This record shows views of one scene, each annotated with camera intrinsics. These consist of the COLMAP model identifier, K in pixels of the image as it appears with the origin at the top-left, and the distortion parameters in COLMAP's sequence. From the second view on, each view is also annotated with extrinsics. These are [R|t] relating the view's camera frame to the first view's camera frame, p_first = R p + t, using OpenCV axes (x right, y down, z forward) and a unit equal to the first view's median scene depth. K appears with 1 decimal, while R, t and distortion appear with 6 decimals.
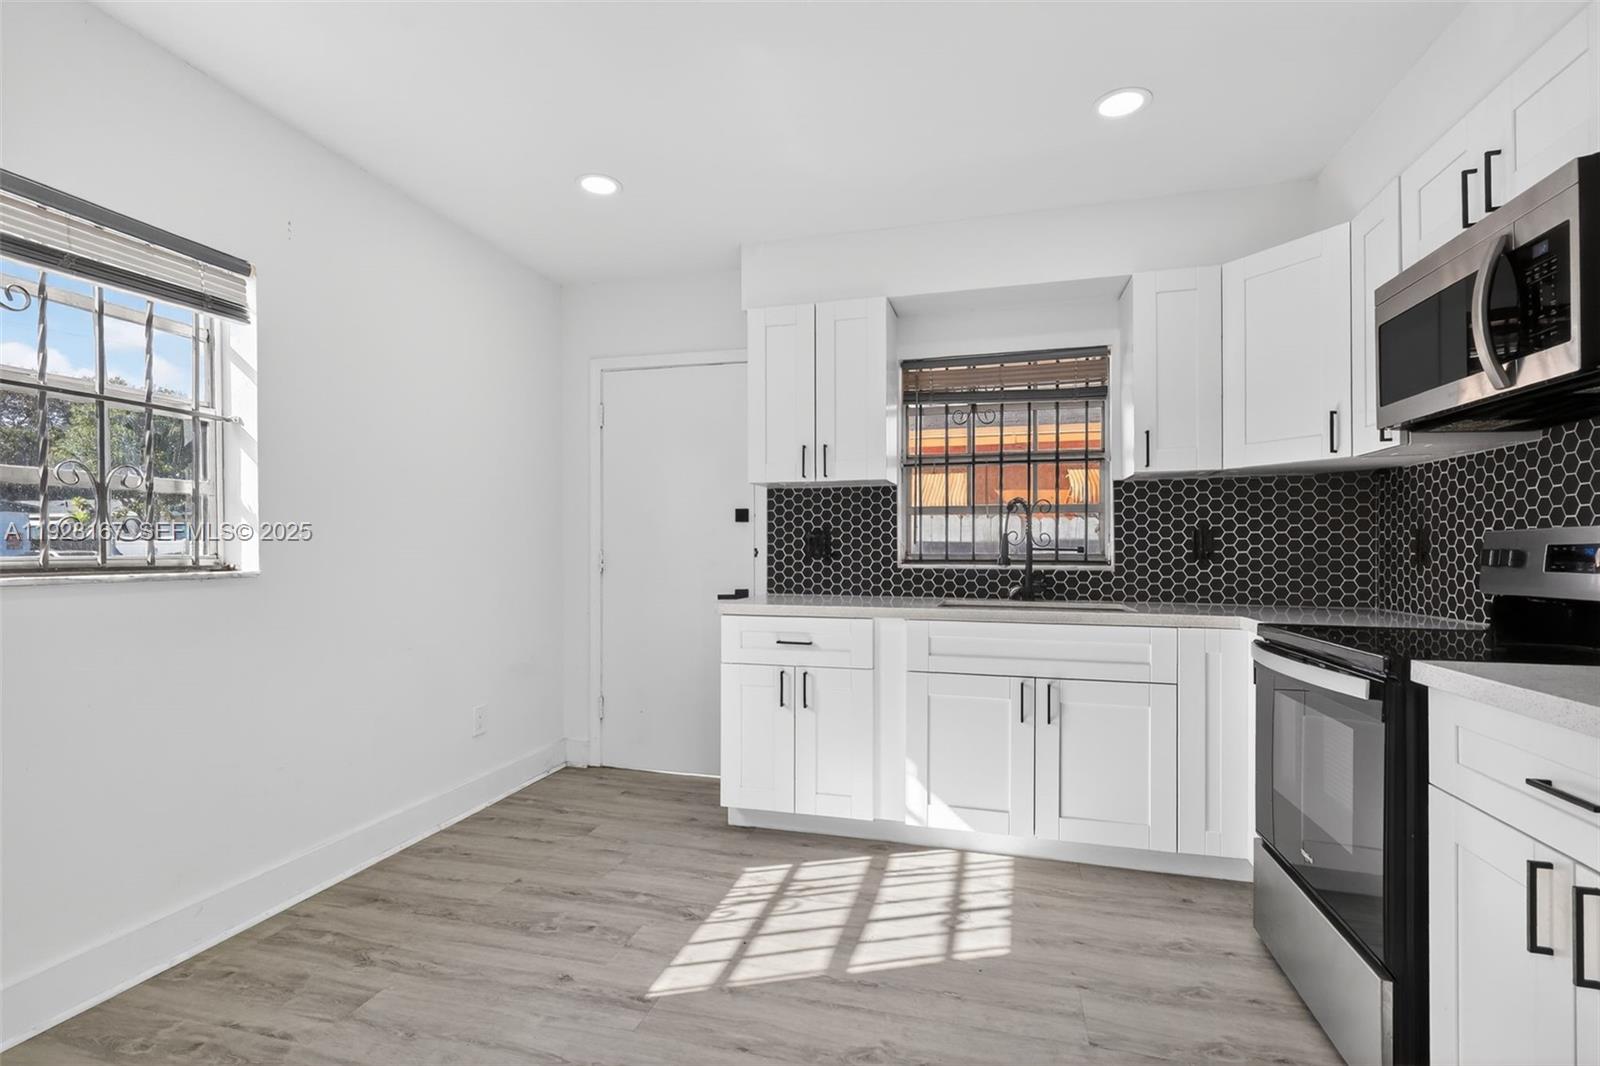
lens RADIAL K [[739.9, 0, 797.9], [0, 739.9, 539.5], [0, 0, 1]] dist [-0.000941, 0.000415]
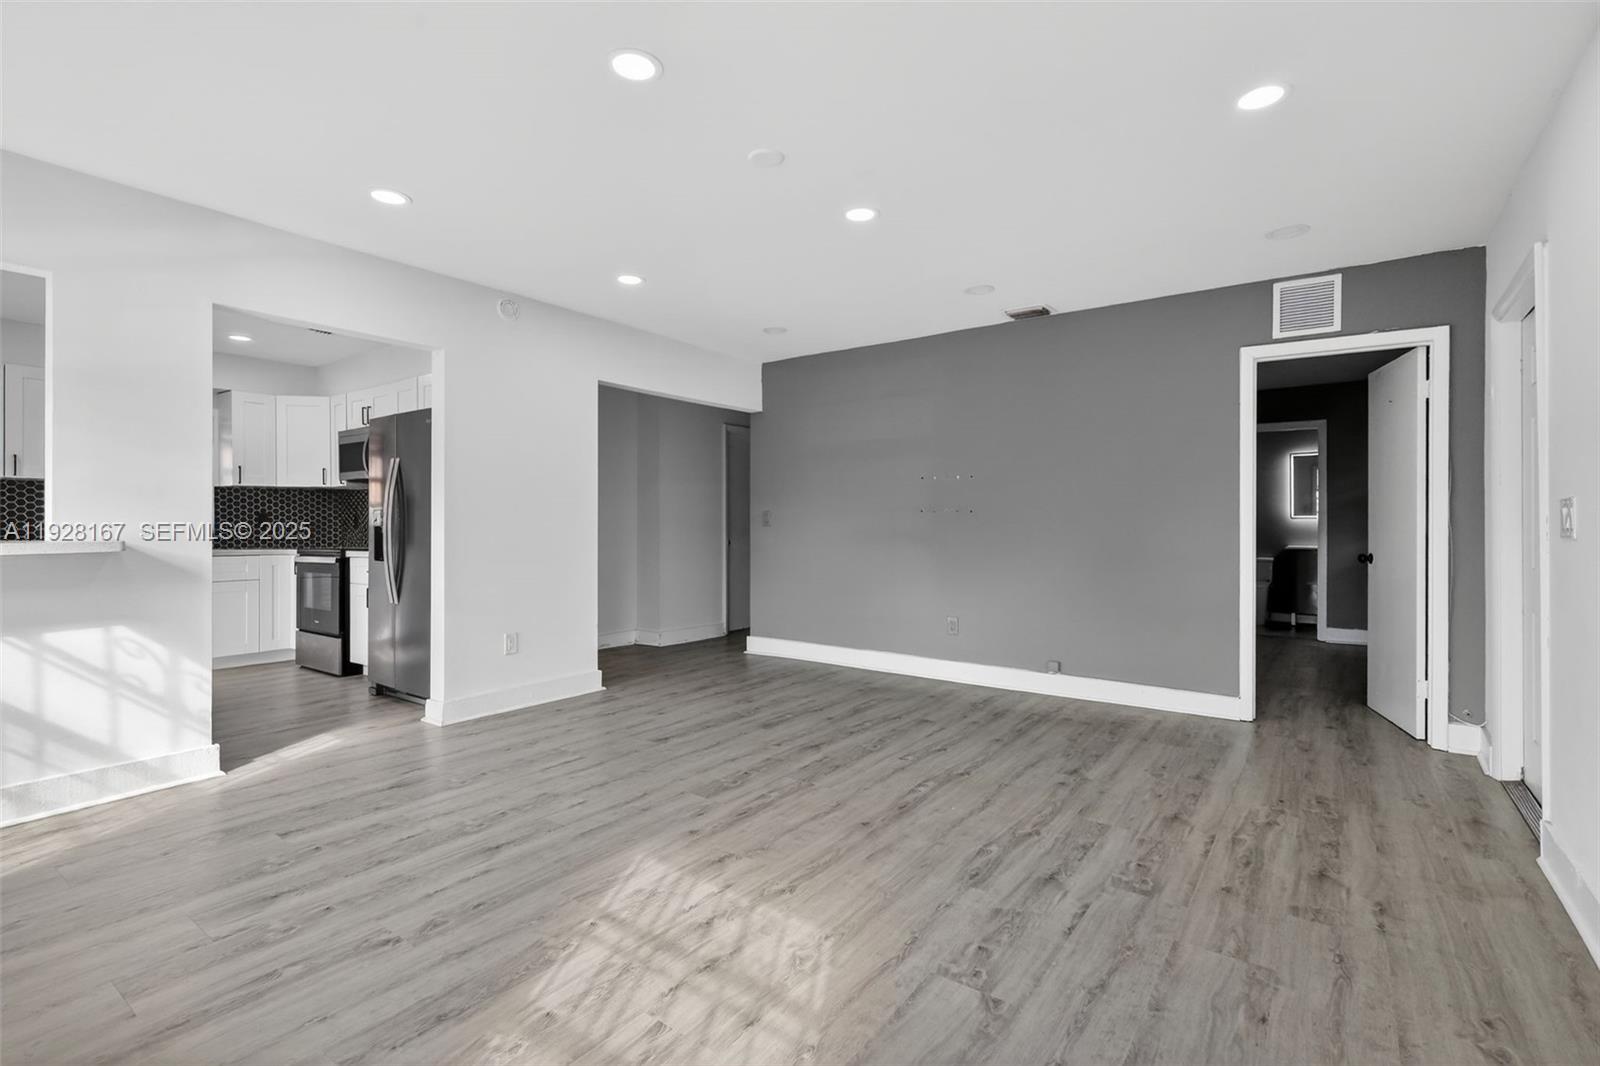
lens RADIAL K [[739.9, 0, 800.8], [0, 739.9, 526.5], [0, 0, 1]] dist [-0.000941, 0.000415]
pose [[0.354566, -0.000567, 0.935031, -0.917969], [-0.007359, 0.999967, 0.003397, 0.007288], [-0.935002, -0.008085, 0.354550, -1.228160]]
